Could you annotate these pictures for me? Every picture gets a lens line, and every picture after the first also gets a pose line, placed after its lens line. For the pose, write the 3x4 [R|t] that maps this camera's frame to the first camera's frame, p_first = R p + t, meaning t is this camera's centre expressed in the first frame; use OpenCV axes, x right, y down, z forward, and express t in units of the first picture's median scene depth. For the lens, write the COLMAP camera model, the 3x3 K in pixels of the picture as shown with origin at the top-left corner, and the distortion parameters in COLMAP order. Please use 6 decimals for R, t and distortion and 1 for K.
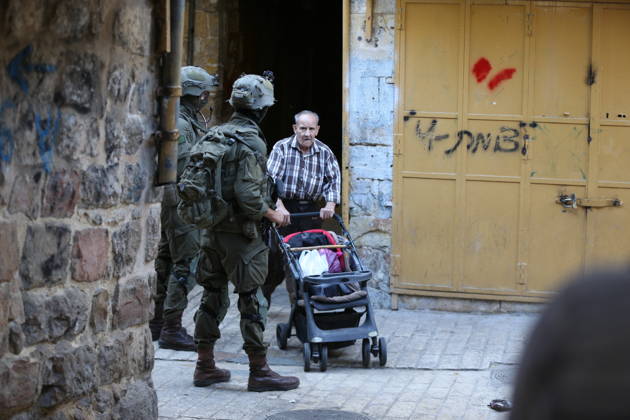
lens RADIAL K [[1261.2, 0, 315.0], [0, 1261.2, 210.0], [0, 0, 1]] dist [-0.307294, -0.129364]
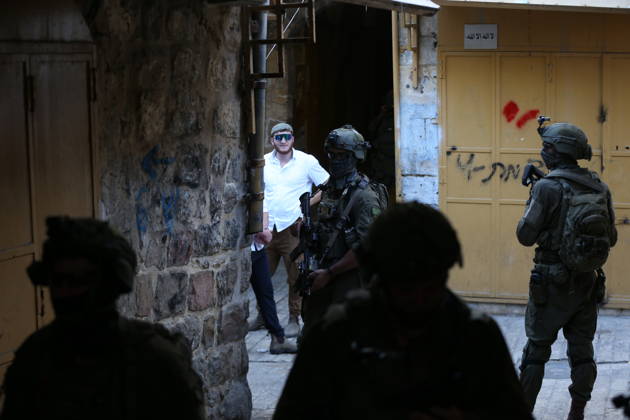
lens RADIAL K [[1261.2, 0, 315.0], [0, 1261.2, 210.0], [0, 0, 1]] dist [-0.307294, -0.129364]
pose [[0.998173, -0.024203, -0.055367, 0.018104], [0.024847, 0.999631, 0.010976, -0.058659], [0.055081, -0.012332, 0.998406, -0.320986]]
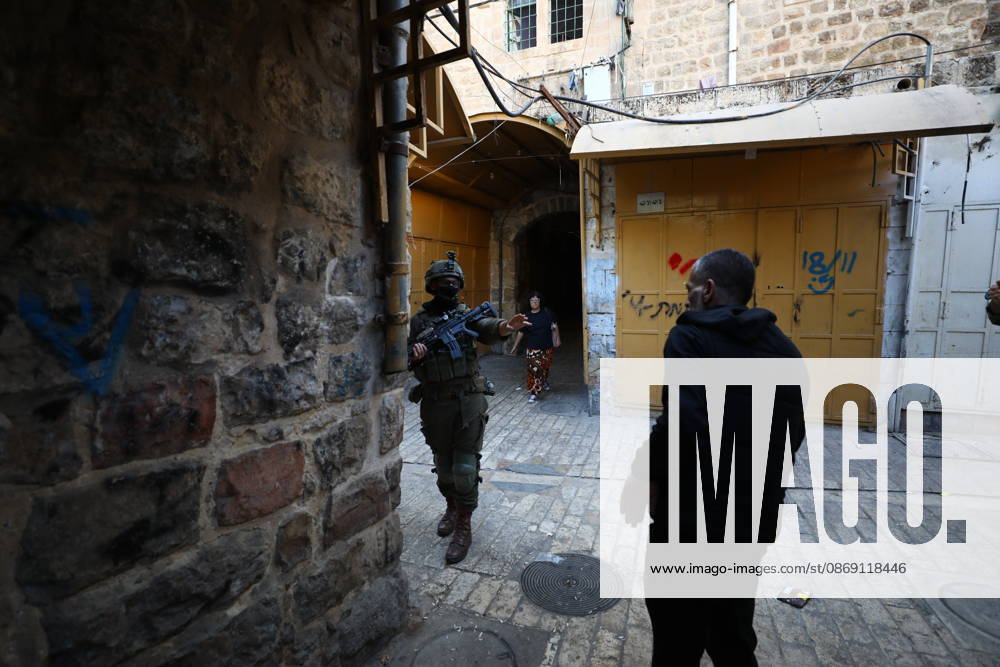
lens RADIAL K [[455.8, 0, 500.0], [0, 455.8, 333.5], [0, 0, 1]] dist [-0.047423, 0.015742]
pose [[0.988649, -0.026364, -0.147913, 0.004791], [0.026072, 0.999652, -0.003915, -0.046200], [0.147964, 0.000014, 0.988993, 0.698194]]
